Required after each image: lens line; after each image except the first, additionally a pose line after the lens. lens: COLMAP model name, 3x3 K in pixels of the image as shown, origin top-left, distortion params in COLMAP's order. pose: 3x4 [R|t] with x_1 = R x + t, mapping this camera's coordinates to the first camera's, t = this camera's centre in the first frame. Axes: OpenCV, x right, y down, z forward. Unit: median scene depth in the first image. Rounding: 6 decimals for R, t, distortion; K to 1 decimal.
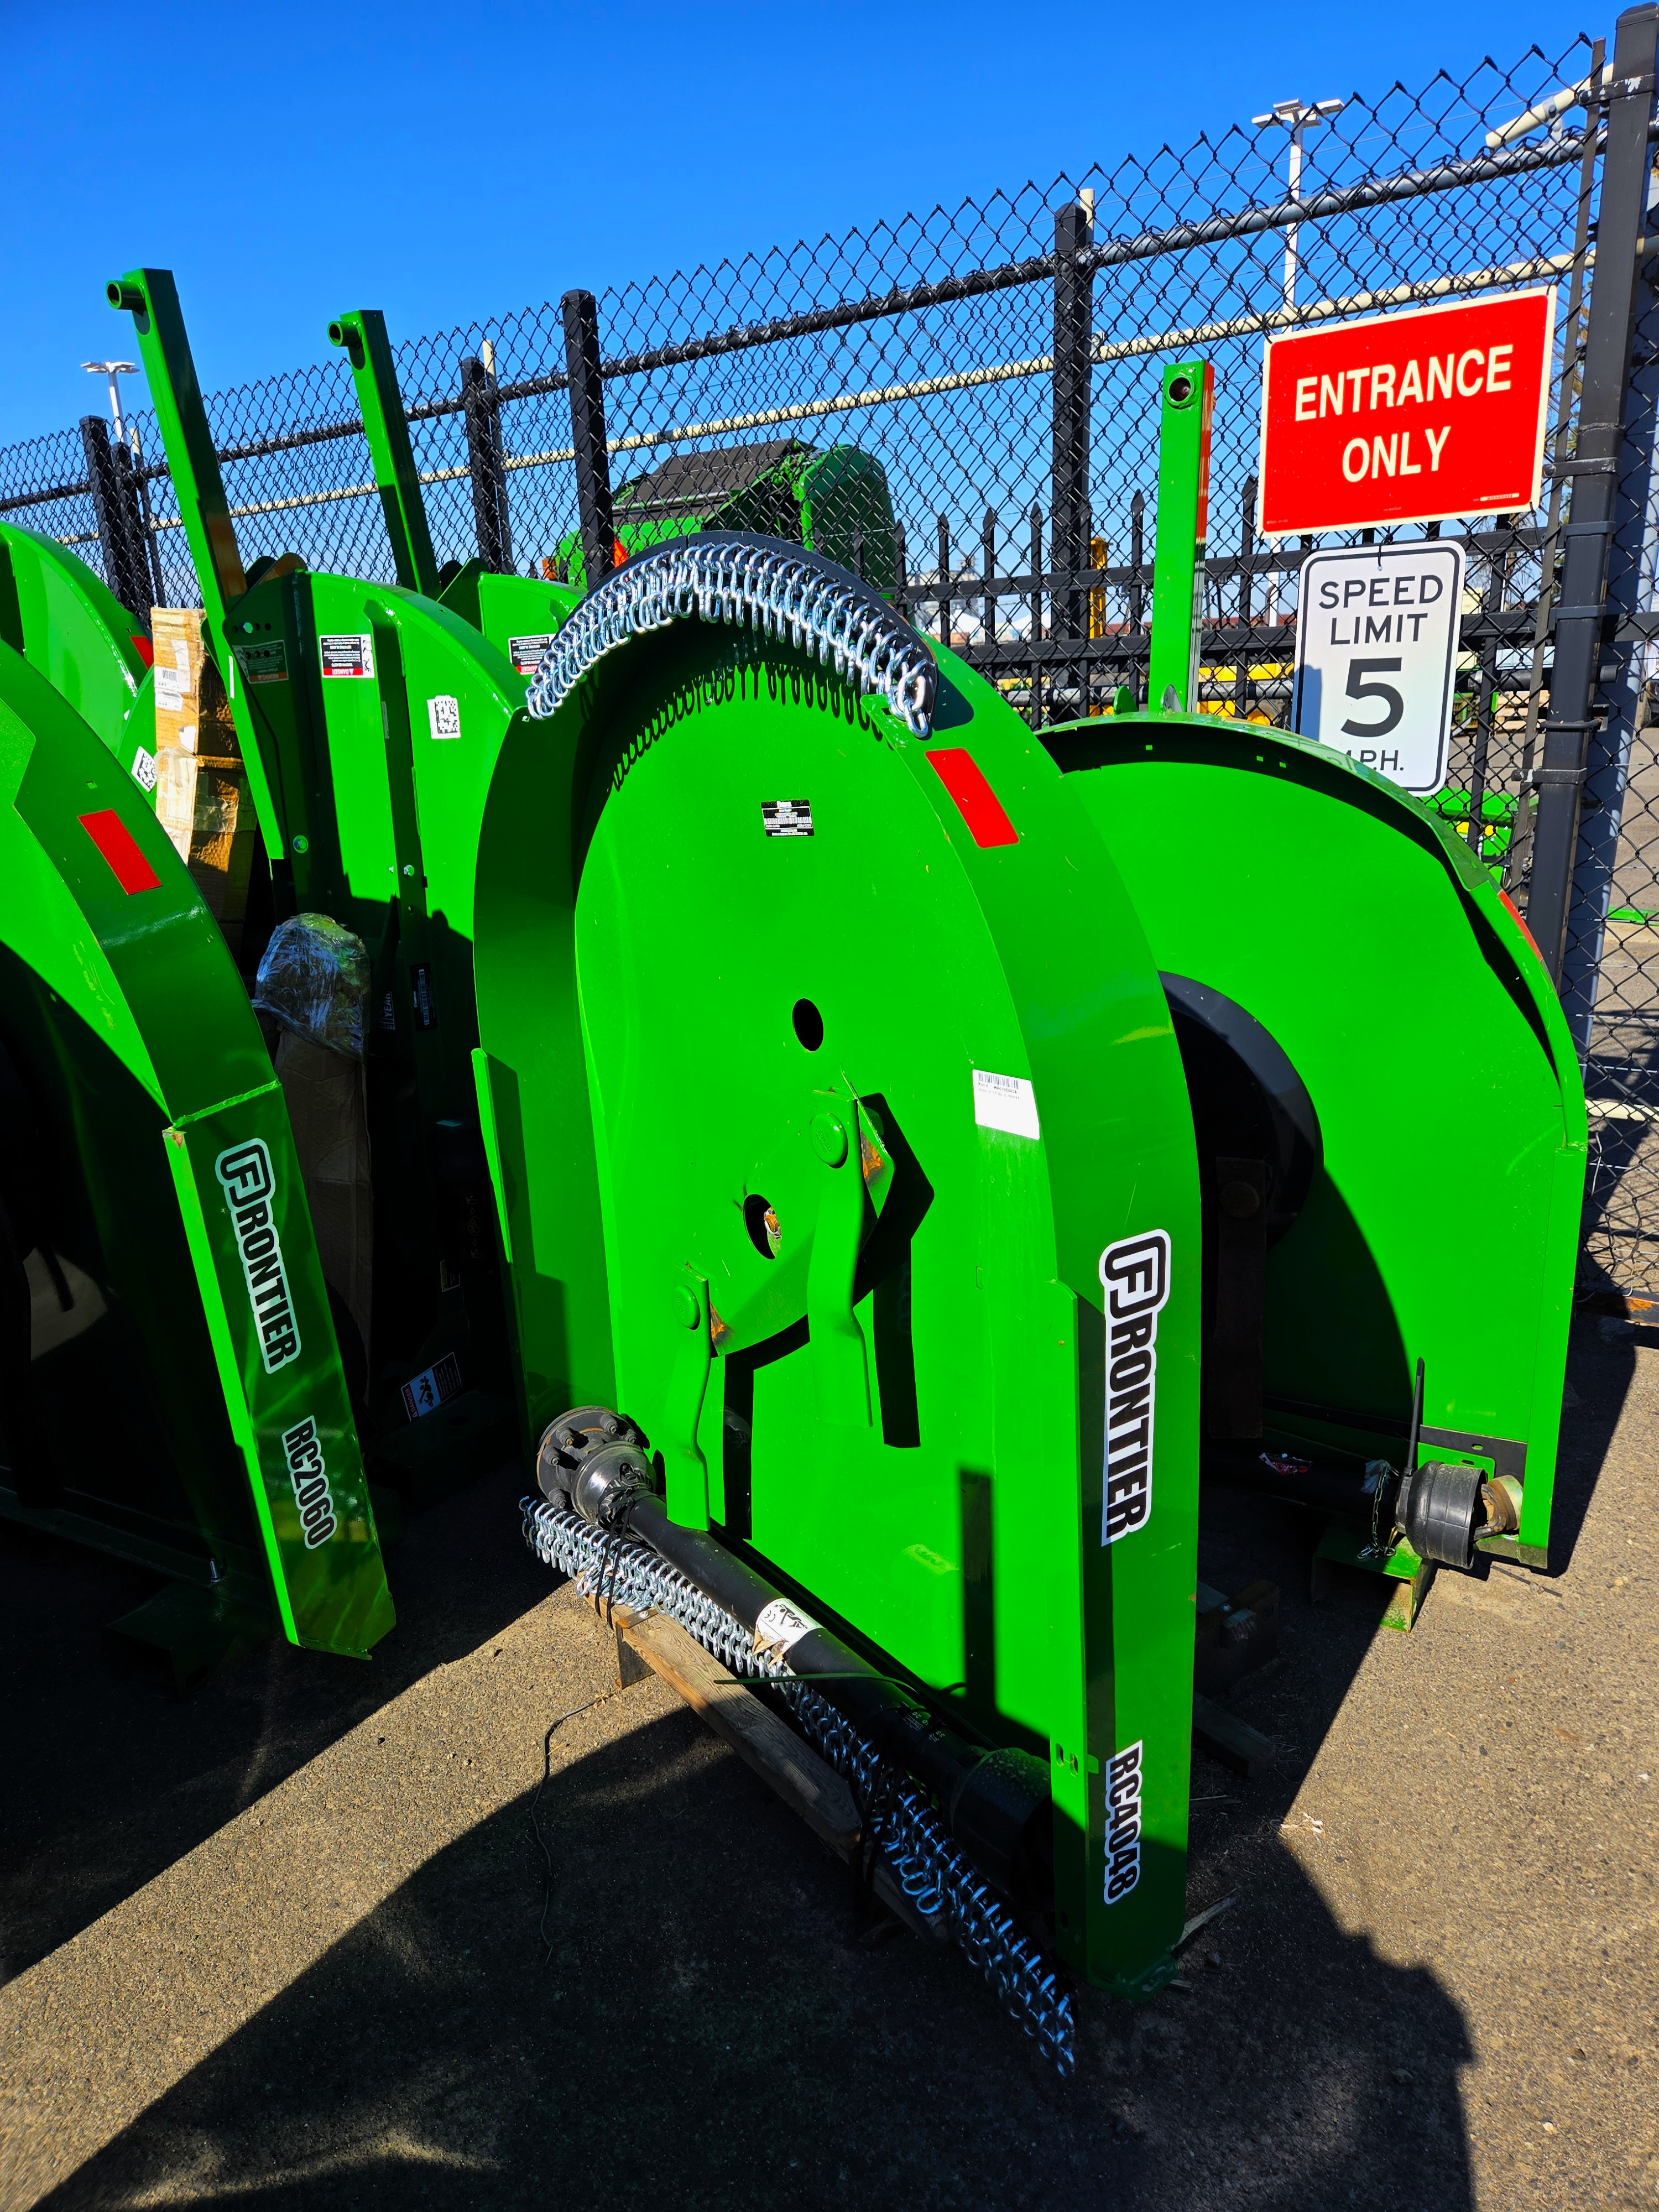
lens RADIAL K [[1371.8, 0, 829.5], [0, 1371.8, 1106.0], [0, 0, 1]] dist [0.025162, -0.034755]
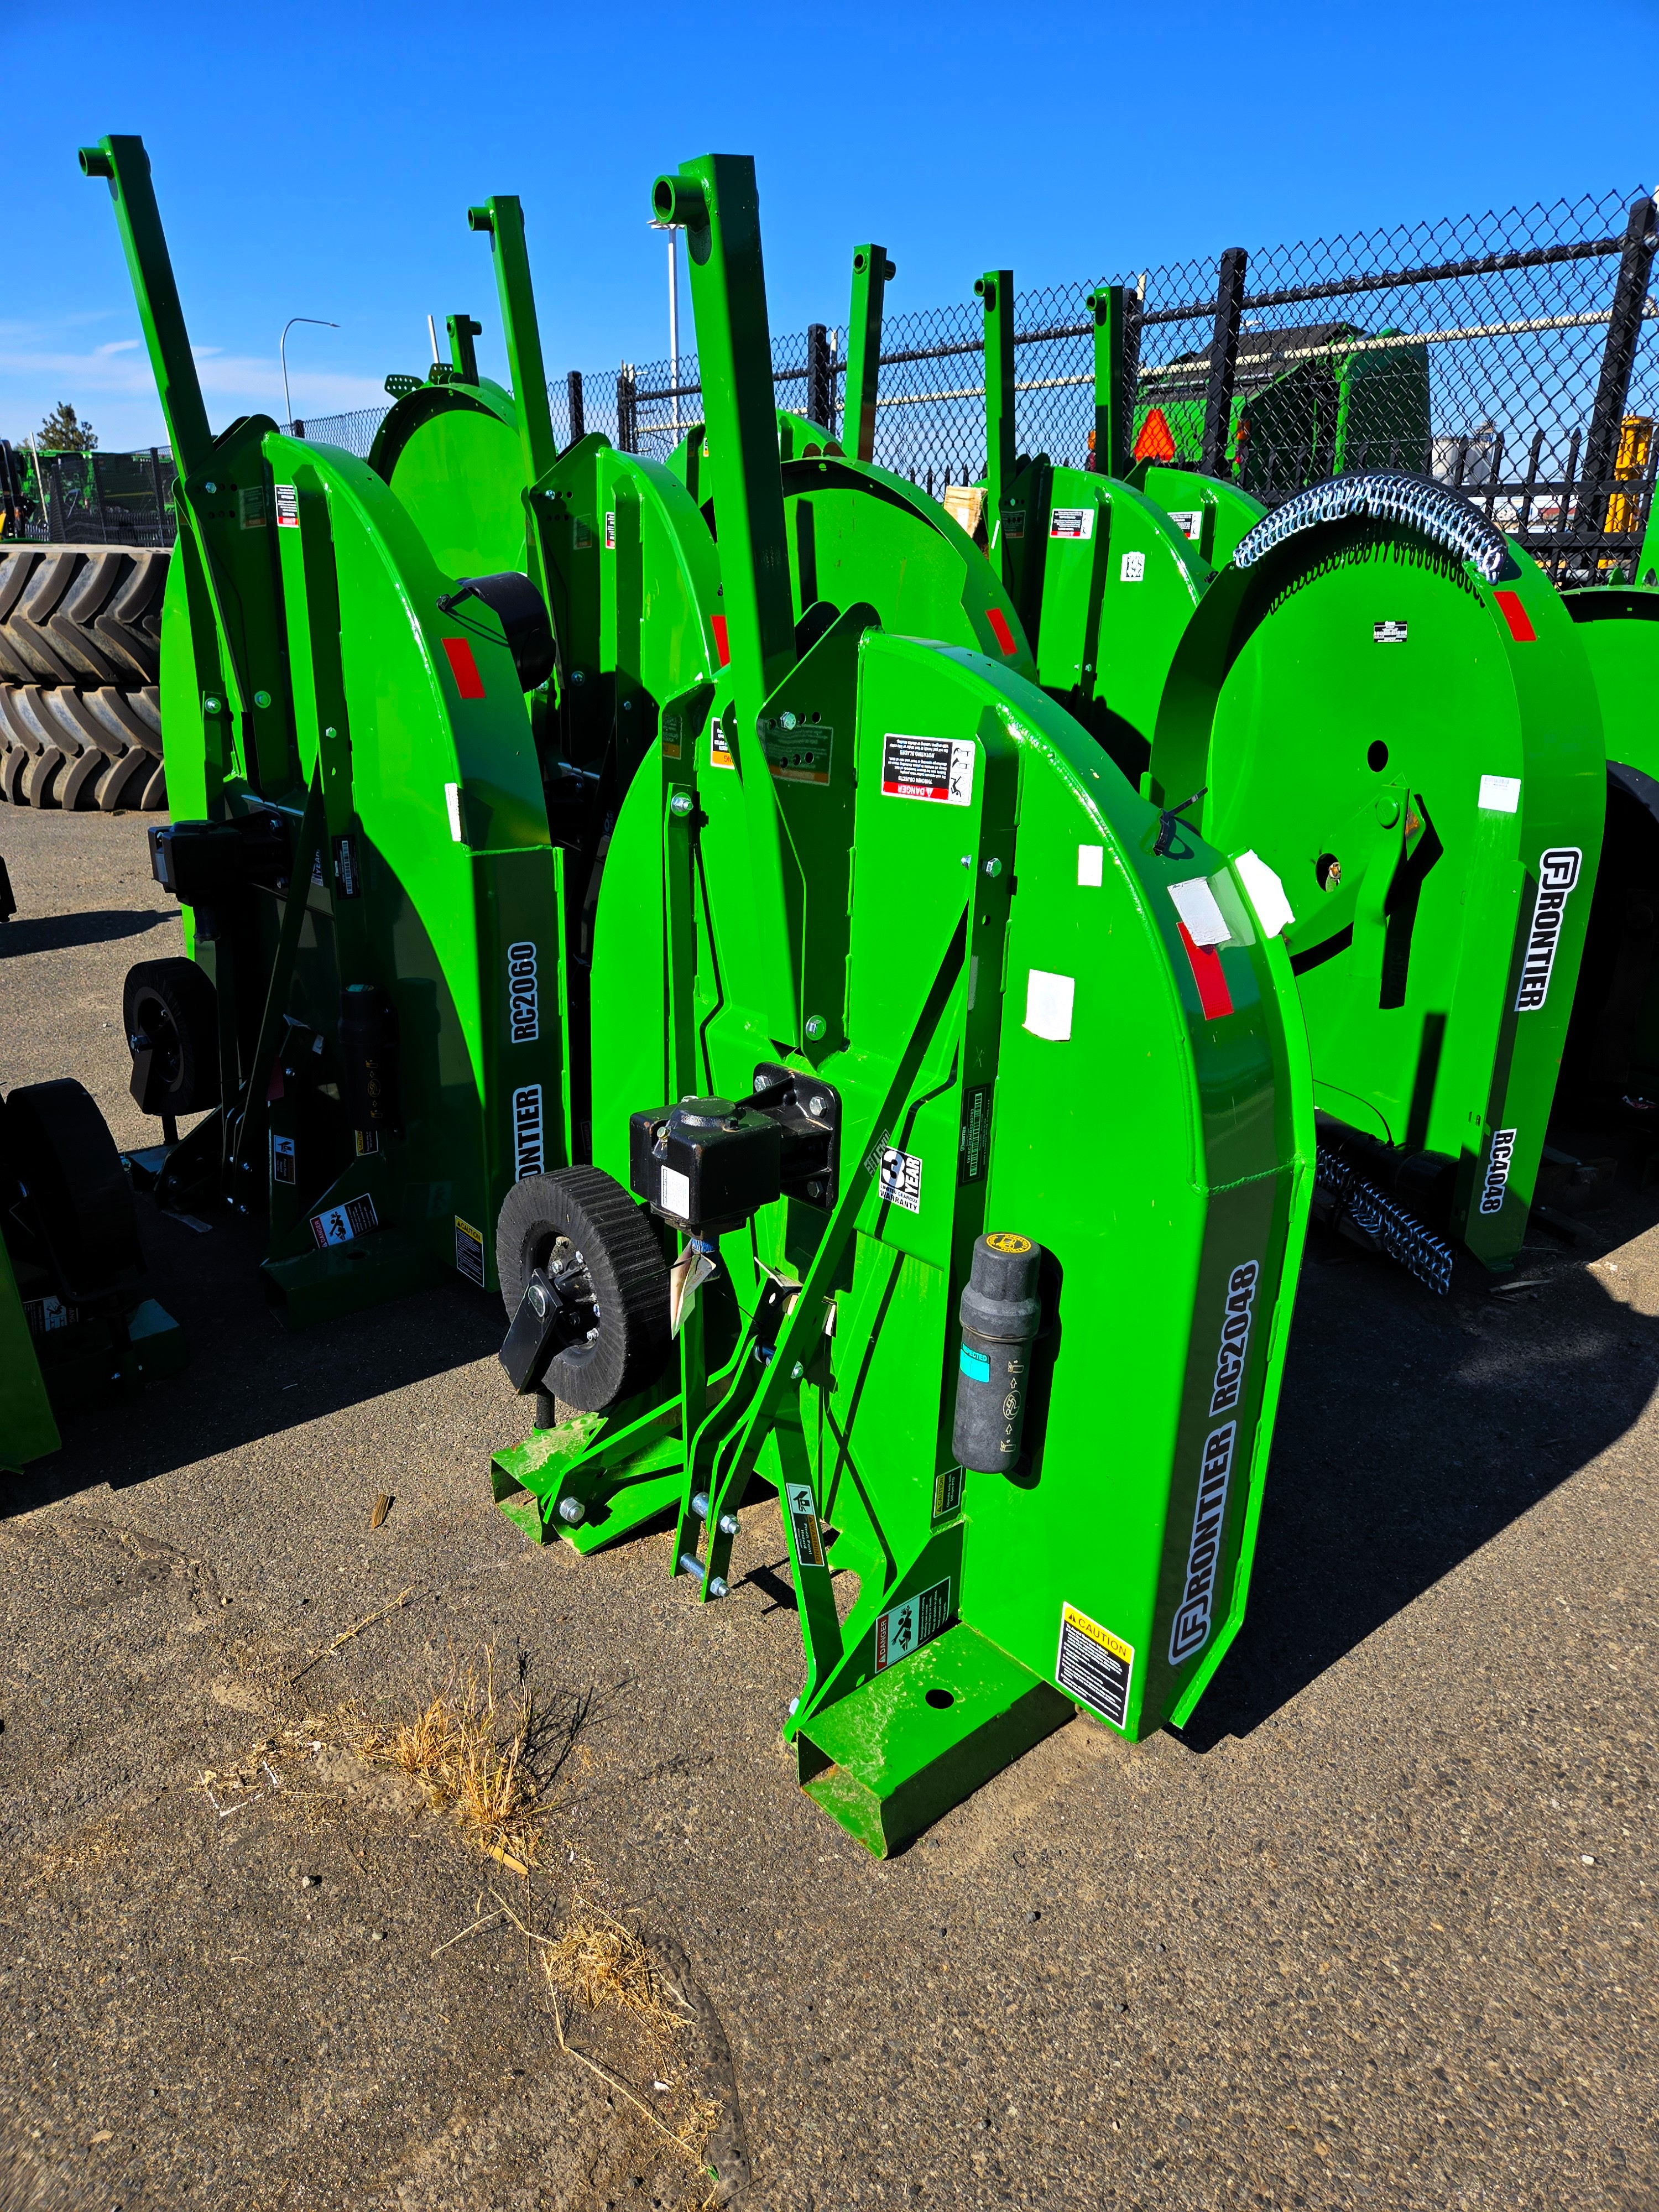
lens RADIAL K [[1371.8, 0, 829.5], [0, 1371.8, 1106.0], [0, 0, 1]] dist [0.025162, -0.034755]
pose [[0.951904, 0.154864, -0.264378, -0.148780], [-0.131356, 0.985812, 0.104505, 0.289568], [0.276811, -0.064751, 0.958740, -0.902488]]
